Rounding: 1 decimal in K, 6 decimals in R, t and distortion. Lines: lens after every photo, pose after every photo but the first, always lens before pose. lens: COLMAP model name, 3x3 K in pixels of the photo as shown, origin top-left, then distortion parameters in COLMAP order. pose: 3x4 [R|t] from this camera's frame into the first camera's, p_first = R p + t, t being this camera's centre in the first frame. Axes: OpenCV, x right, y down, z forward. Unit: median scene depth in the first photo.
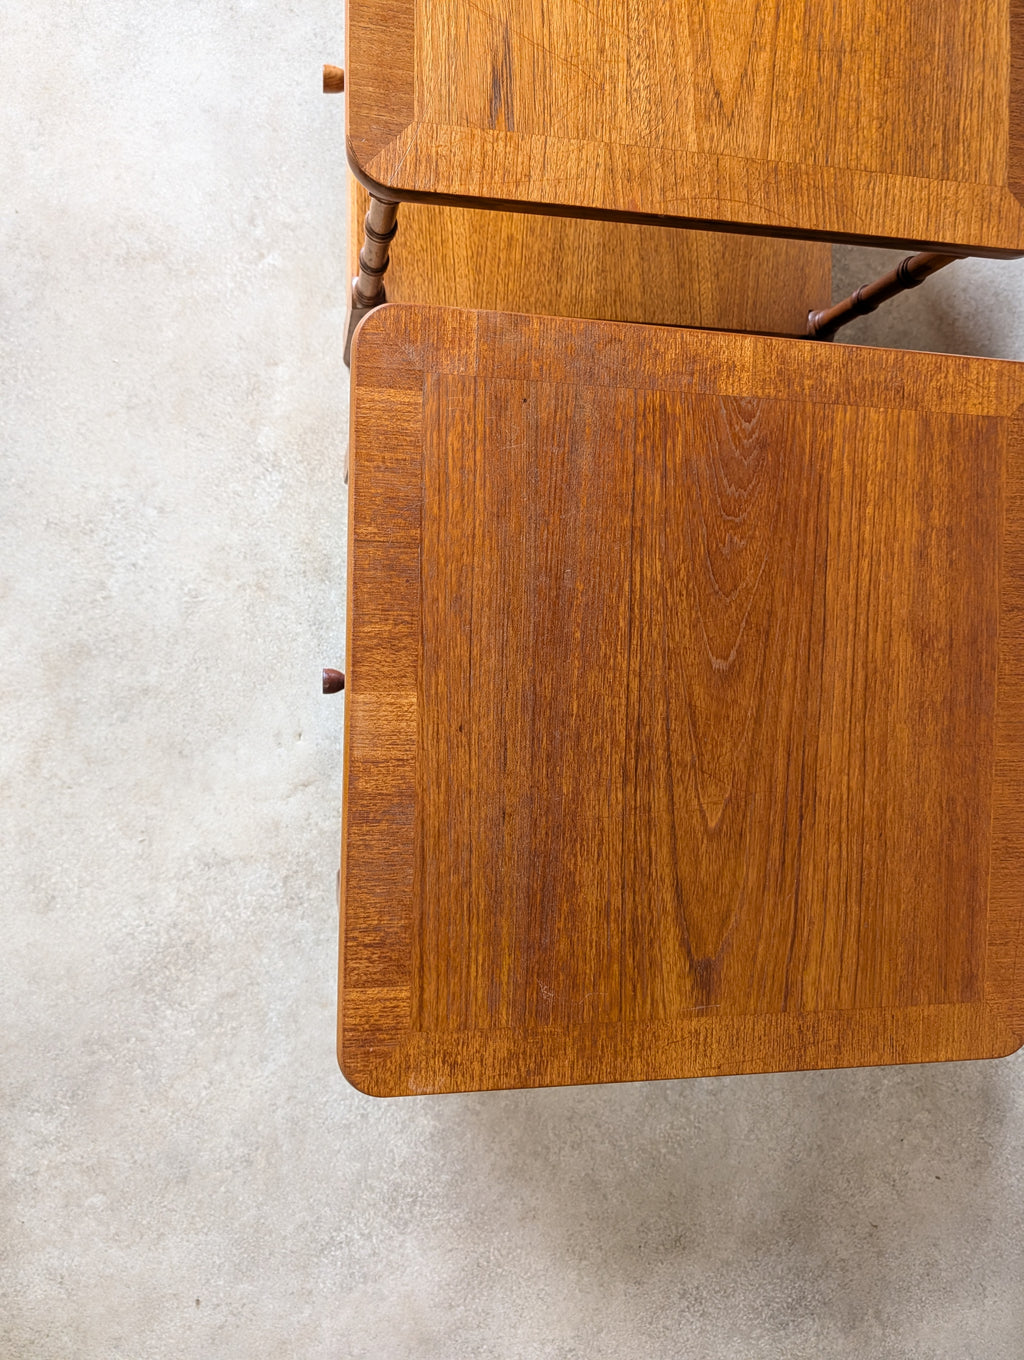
lens RADIAL K [[969.5, 0, 520.4], [0, 969.5, 678.4], [0, 0, 1]] dist [-0.001766, -0.016266]
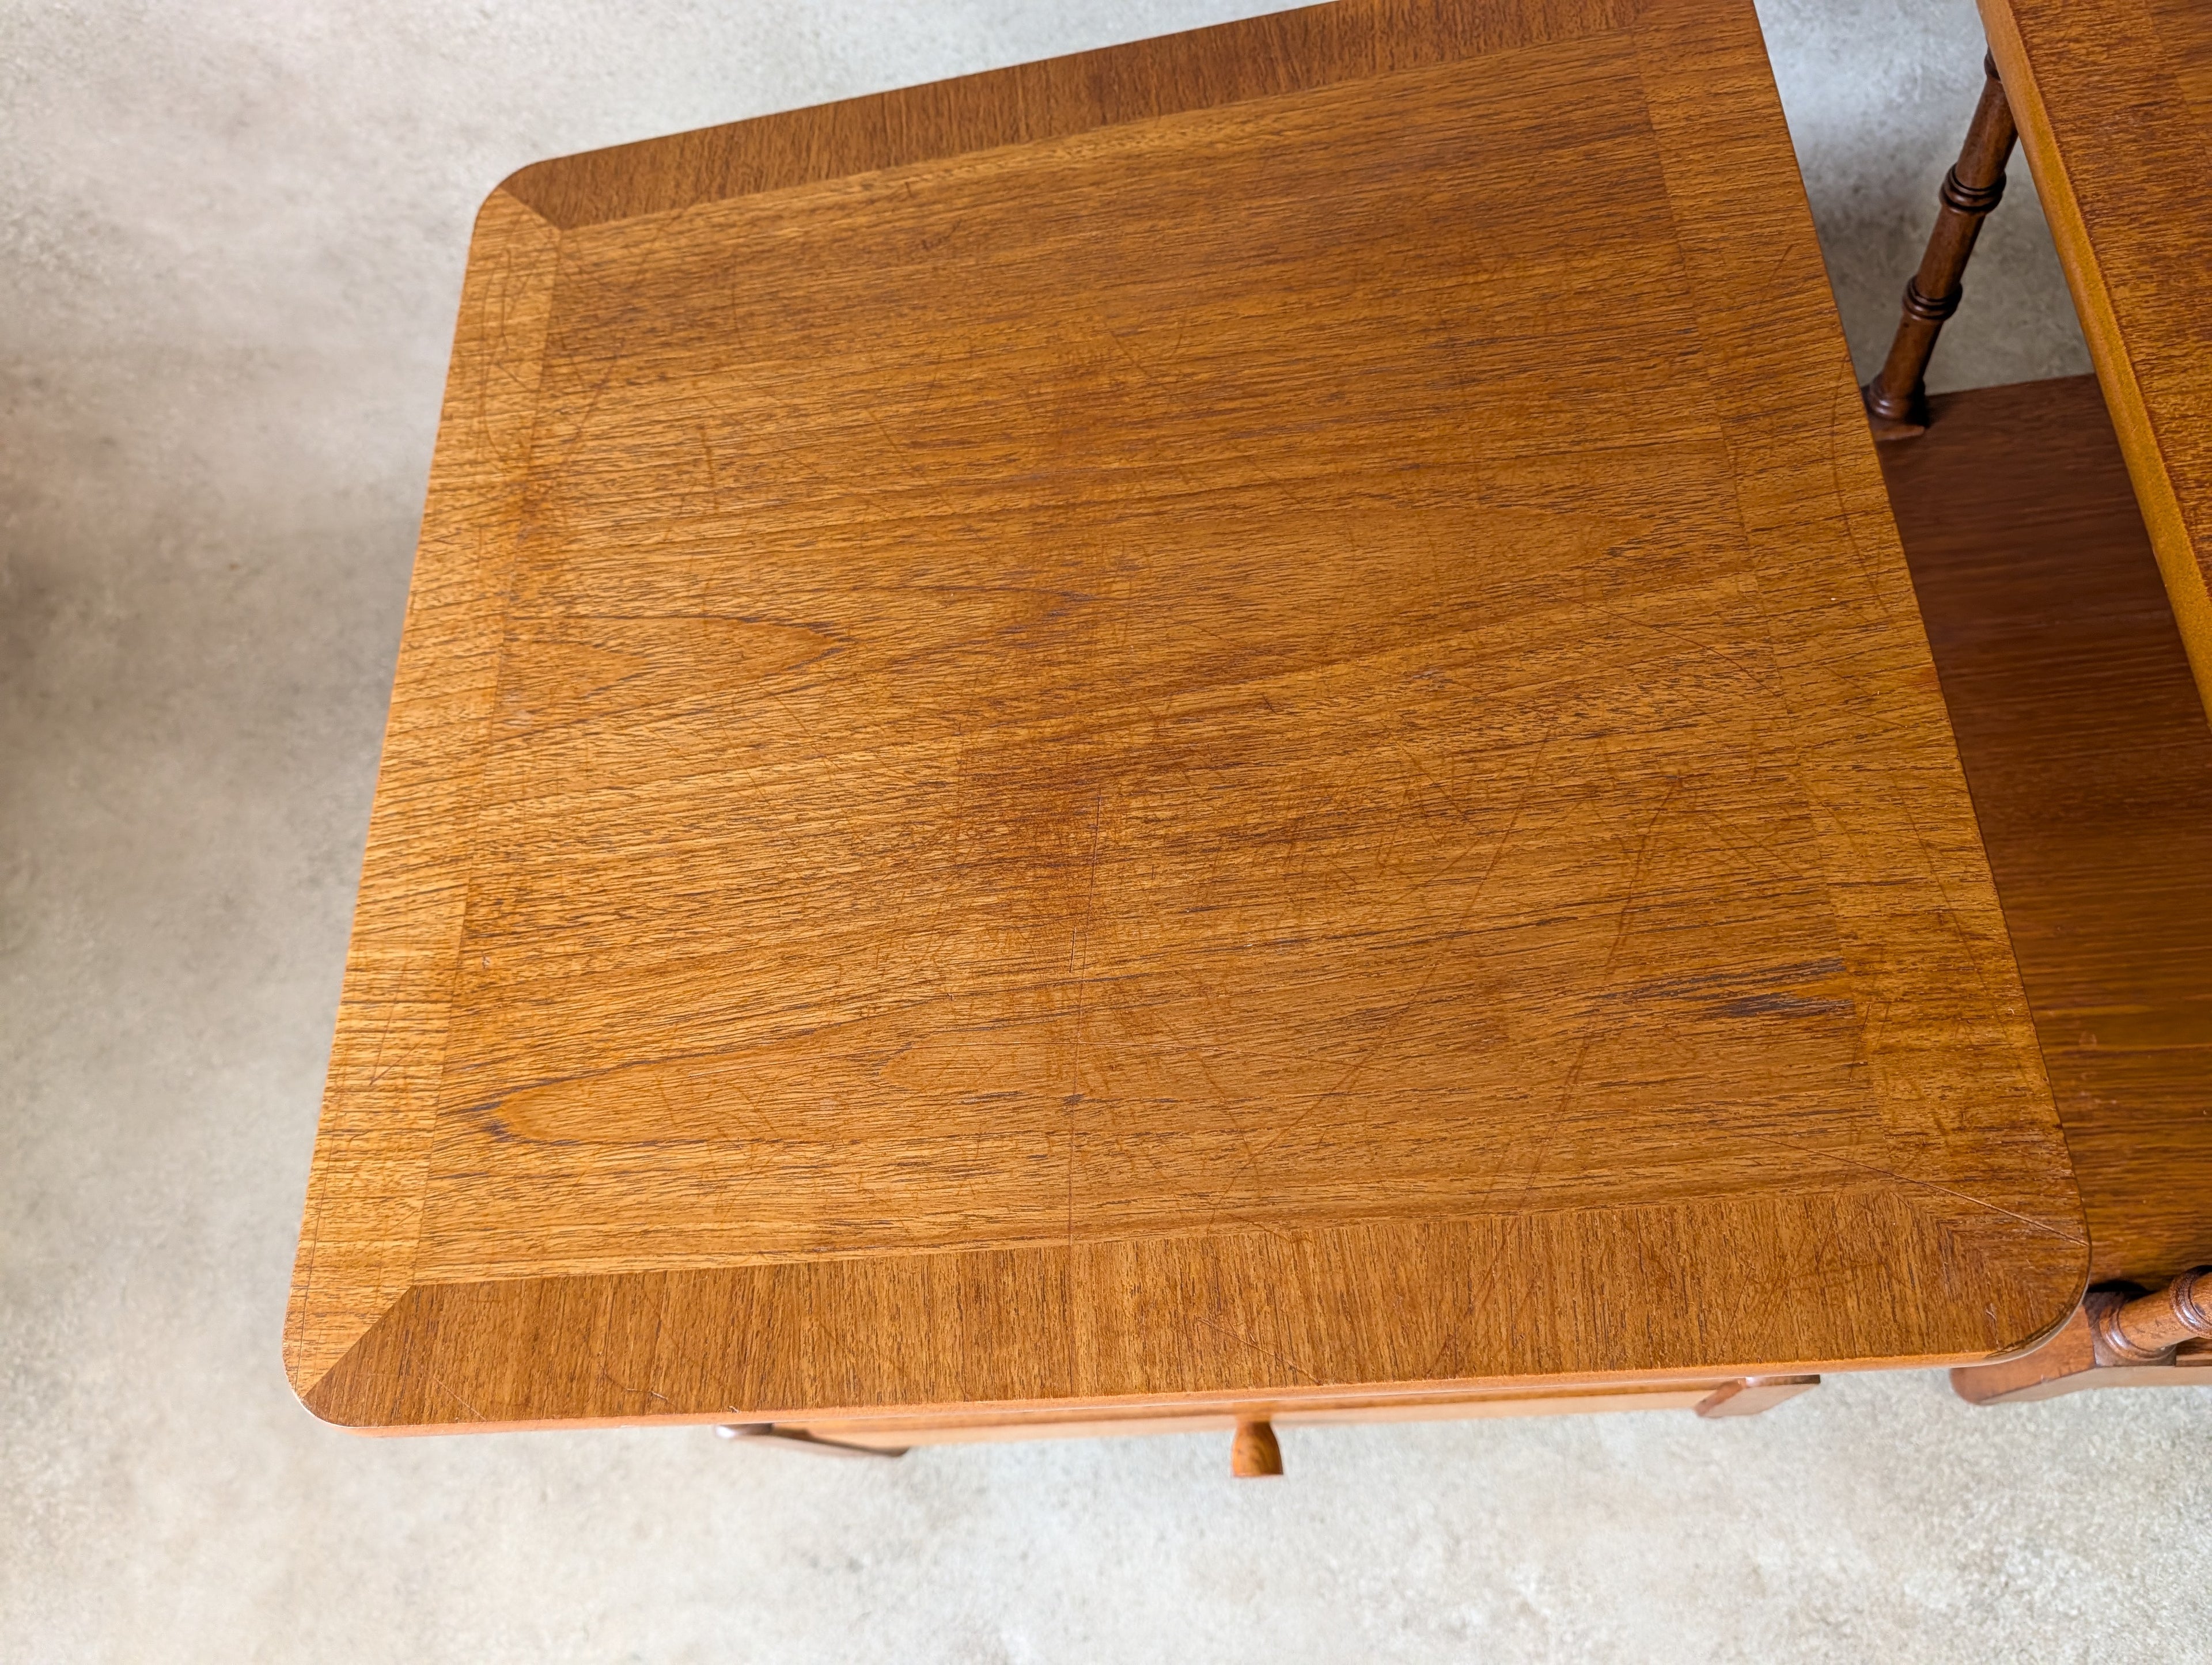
lens RADIAL K [[1576.6, 0, 1102.5], [0, 1576.6, 809.1], [0, 0, 1]] dist [-0.001766, -0.016266]
pose [[-0.076361, -0.971872, 0.222788, -0.068600], [0.965812, -0.127614, -0.225661, -0.670470], [0.247744, 0.197940, 0.948390, 0.227554]]
